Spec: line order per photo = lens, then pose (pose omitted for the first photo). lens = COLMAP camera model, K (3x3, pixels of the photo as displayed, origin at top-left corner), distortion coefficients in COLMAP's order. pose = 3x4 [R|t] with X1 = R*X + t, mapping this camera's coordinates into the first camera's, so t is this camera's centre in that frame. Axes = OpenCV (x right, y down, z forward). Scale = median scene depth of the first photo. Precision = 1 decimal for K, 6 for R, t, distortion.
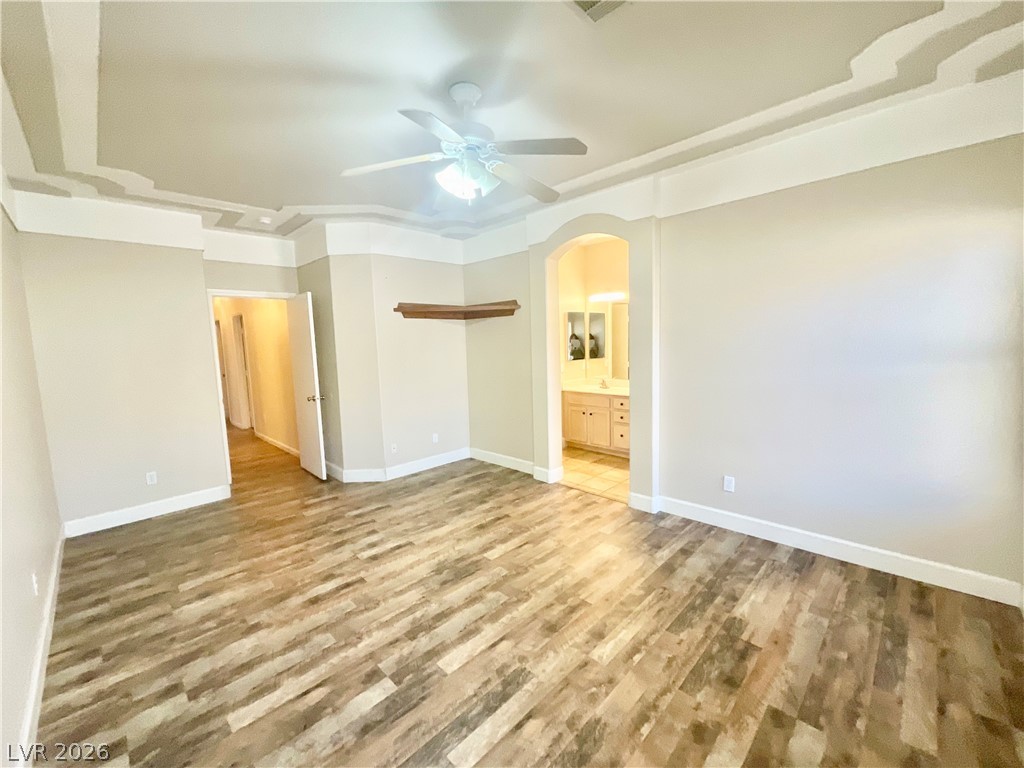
lens RADIAL K [[414.2, 0, 512.0], [0, 414.2, 384.0], [0, 0, 1]] dist [-0.001016, -0.000833]
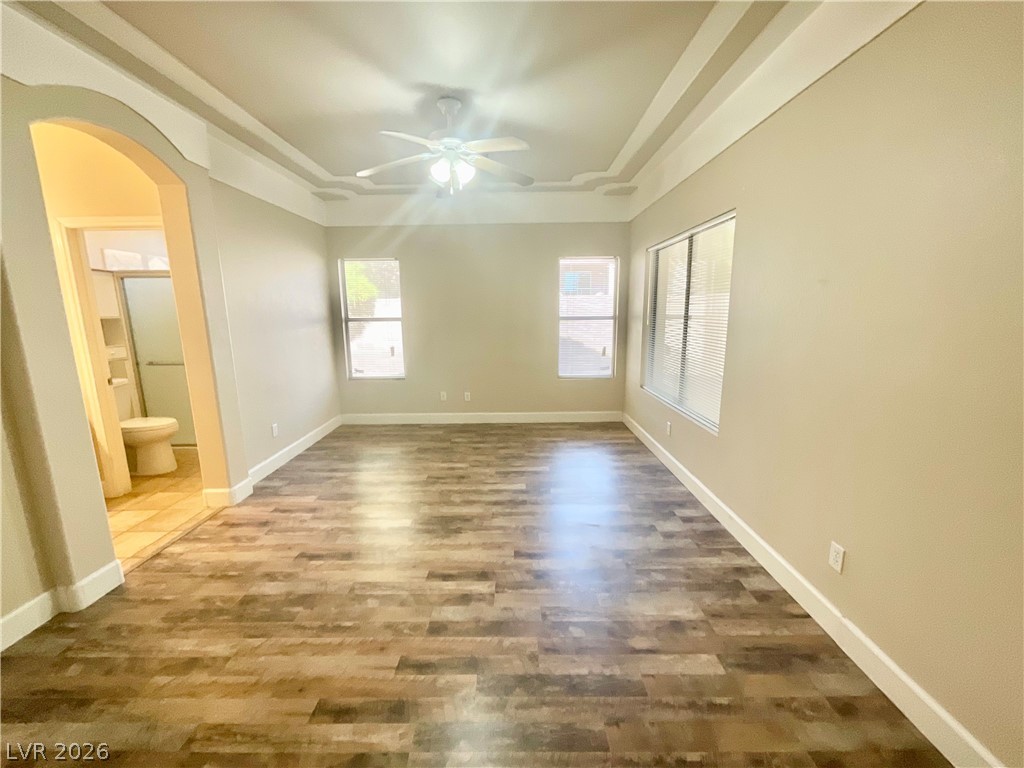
lens RADIAL K [[408.9, 0, 512.0], [0, 408.9, 384.0], [0, 0, 1]] dist [-0.038047, -0.000022]
pose [[-0.696732, -0.089996, 0.711663, -0.973133], [0.108261, 0.967543, 0.228343, -0.106543], [-0.709115, 0.236139, -0.664375, 1.528694]]
